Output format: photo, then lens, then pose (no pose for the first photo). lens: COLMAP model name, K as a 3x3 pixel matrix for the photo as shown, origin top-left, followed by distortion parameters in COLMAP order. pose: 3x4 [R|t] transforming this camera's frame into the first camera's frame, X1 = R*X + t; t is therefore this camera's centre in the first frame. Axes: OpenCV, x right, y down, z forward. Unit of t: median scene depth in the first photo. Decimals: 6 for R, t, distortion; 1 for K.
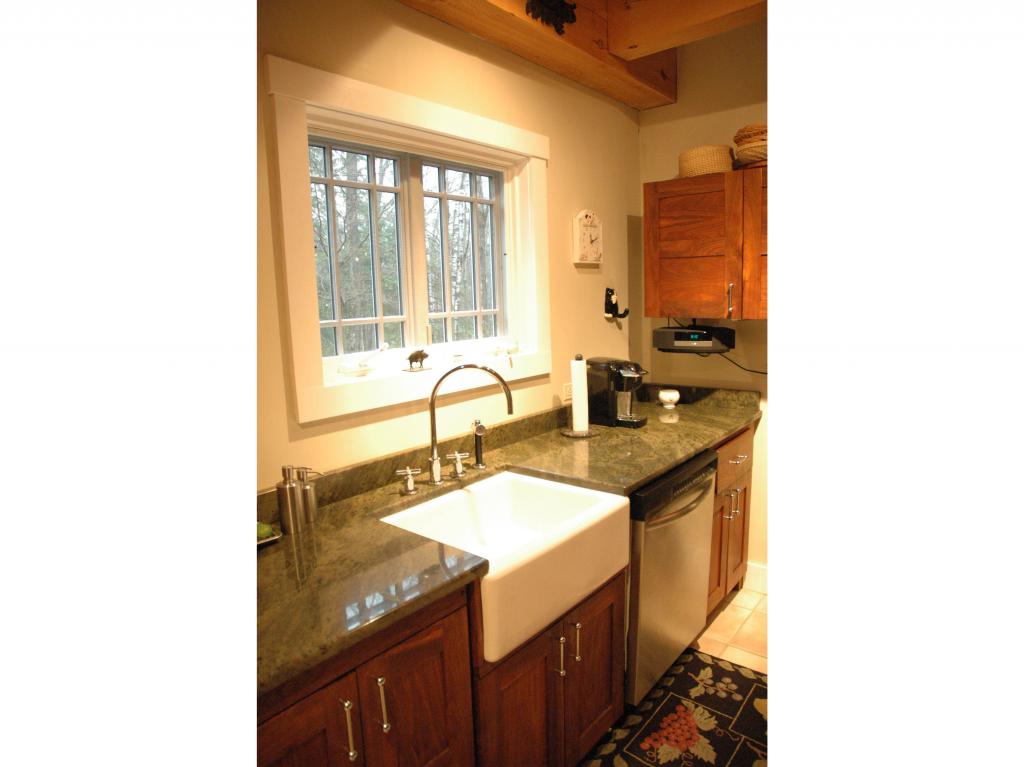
lens RADIAL K [[602.9, 0, 527.4], [0, 602.9, 379.7], [0, 0, 1]] dist [-0.104198, 0.000279]
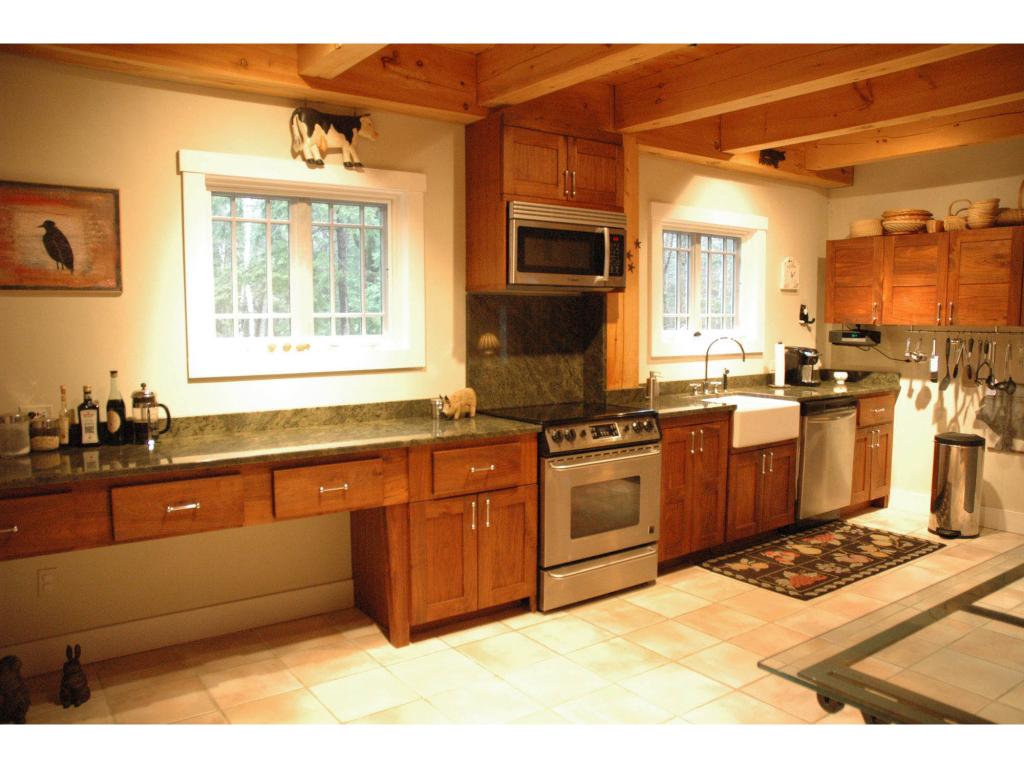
lens RADIAL K [[796.9, 0, 512.0], [0, 796.9, 384.0], [0, 0, 1]] dist [-0.167993, 0.149652]
pose [[0.964148, 0.051075, -0.260405, -0.064127], [-0.063971, 0.997097, -0.041284, 0.212213], [0.257540, 0.056462, 0.964617, -1.300640]]
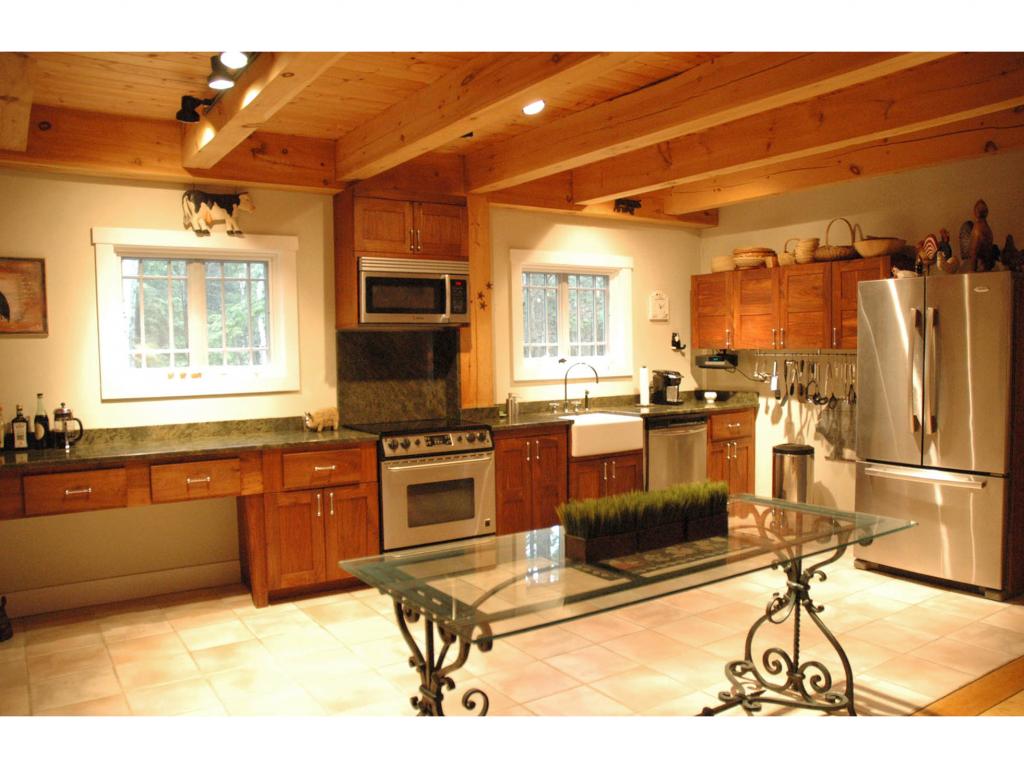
lens RADIAL K [[813.2, 0, 512.0], [0, 813.2, 384.0], [0, 0, 1]] dist [-0.171596, 0.157613]
pose [[0.953263, 0.028667, -0.300779, 0.443487], [-0.054419, 0.995499, -0.077588, 0.234176], [0.297201, 0.090330, 0.950533, -1.555803]]
